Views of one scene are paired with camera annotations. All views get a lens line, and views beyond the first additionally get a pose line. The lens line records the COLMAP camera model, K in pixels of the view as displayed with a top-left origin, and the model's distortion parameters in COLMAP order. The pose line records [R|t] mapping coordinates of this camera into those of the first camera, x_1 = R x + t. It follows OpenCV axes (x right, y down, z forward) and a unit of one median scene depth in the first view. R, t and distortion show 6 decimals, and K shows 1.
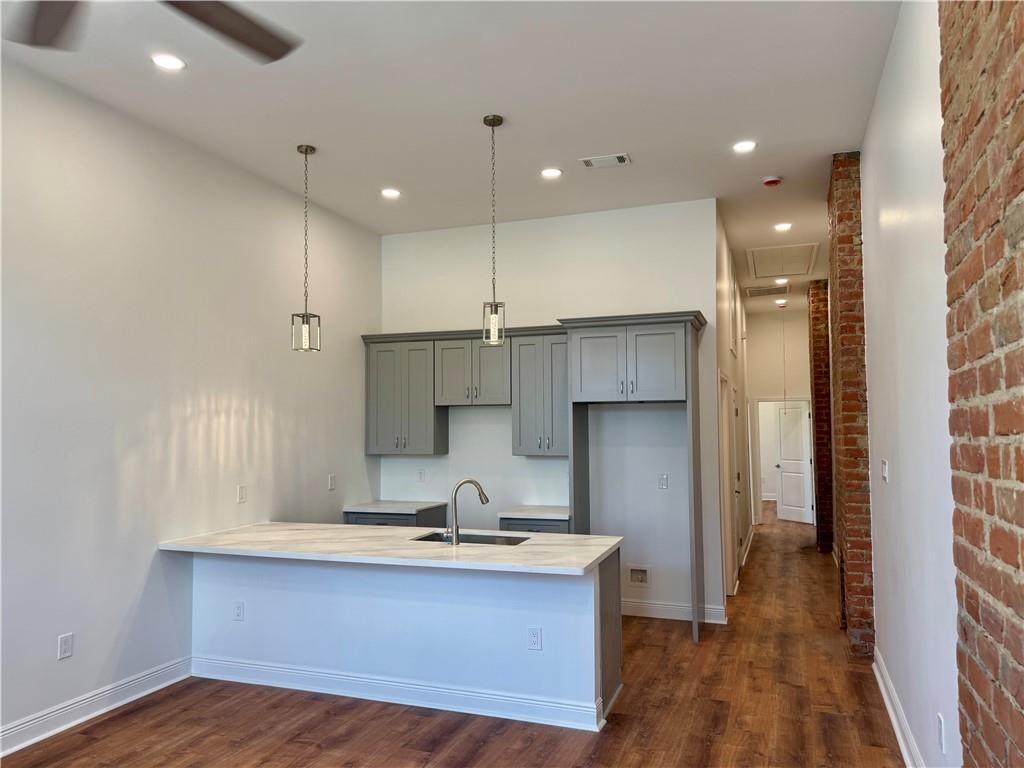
lens RADIAL K [[722.6, 0, 514.0], [0, 722.6, 378.0], [0, 0, 1]] dist [0.003162, -0.006375]
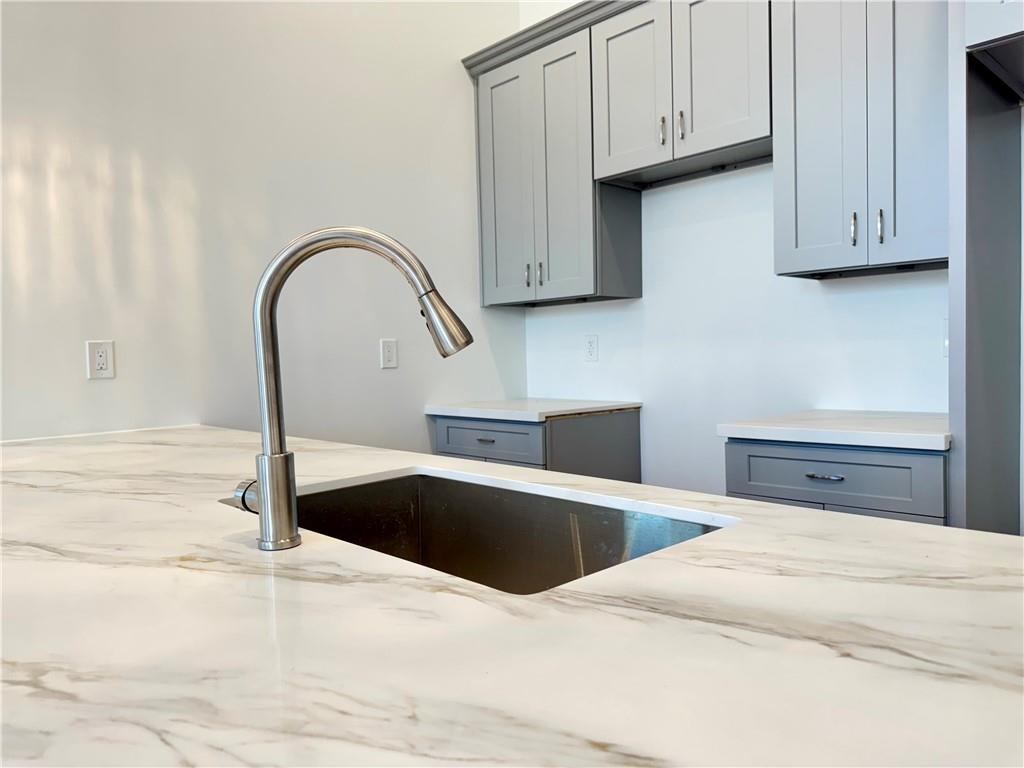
lens RADIAL K [[722.6, 0, 516.4], [0, 722.6, 392.9], [0, 0, 1]] dist [0.003162, -0.006375]
pose [[0.890484, 0.010713, -0.454889, 0.058020], [0.046127, 0.992447, 0.113671, 0.140968], [0.452671, -0.122205, 0.883264, 0.714422]]
